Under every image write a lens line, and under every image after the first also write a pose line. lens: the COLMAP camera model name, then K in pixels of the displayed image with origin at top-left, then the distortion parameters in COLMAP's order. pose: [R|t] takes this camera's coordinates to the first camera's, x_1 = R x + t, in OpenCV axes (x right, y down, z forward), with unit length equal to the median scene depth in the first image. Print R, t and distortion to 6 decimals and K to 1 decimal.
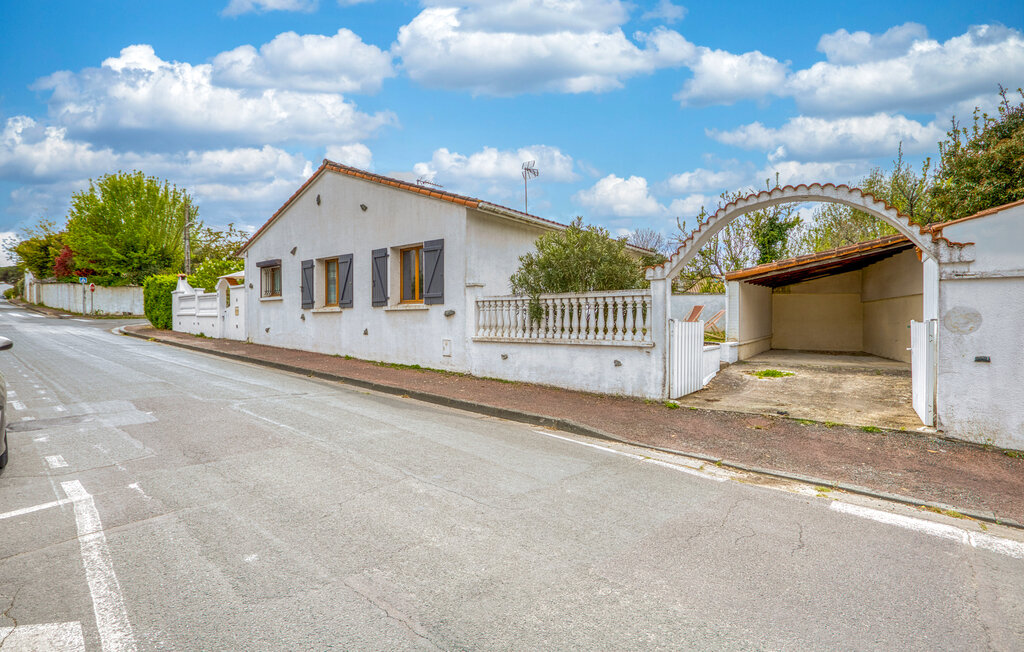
lens RADIAL K [[470.6, 0, 513.2], [0, 470.6, 308.1], [0, 0, 1]] dist [-0.000416, 0.001169]
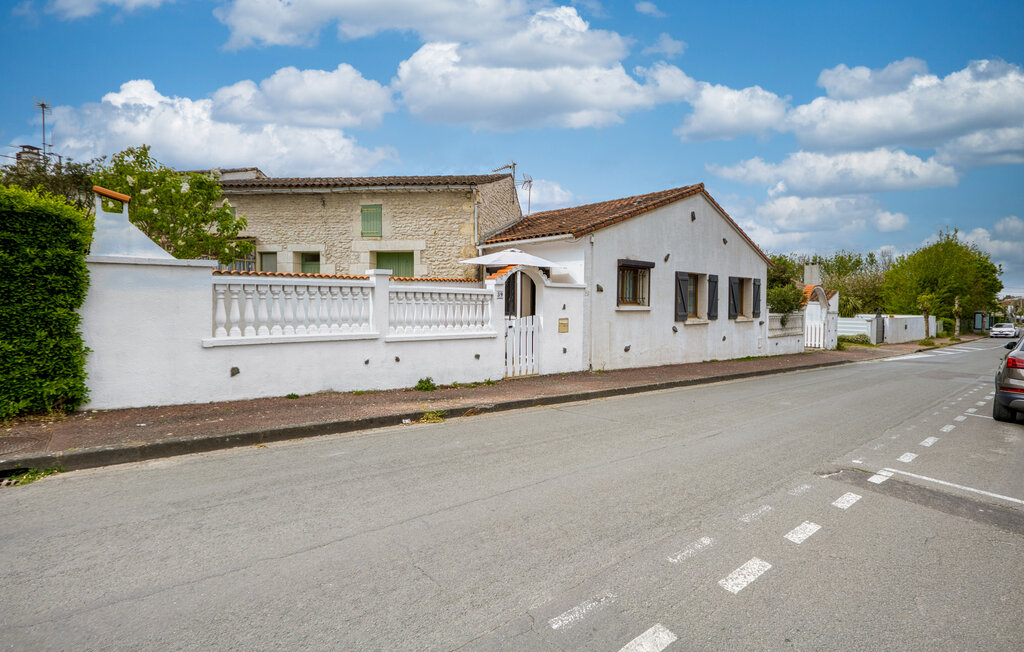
lens RADIAL K [[470.6, 0, 513.2], [0, 470.6, 308.1], [0, 0, 1]] dist [-0.000416, 0.001169]
pose [[0.175275, -0.016147, 0.984387, -1.448529], [-0.040204, 0.998914, 0.023544, -0.034367], [-0.983698, -0.043703, 0.174436, 1.155162]]
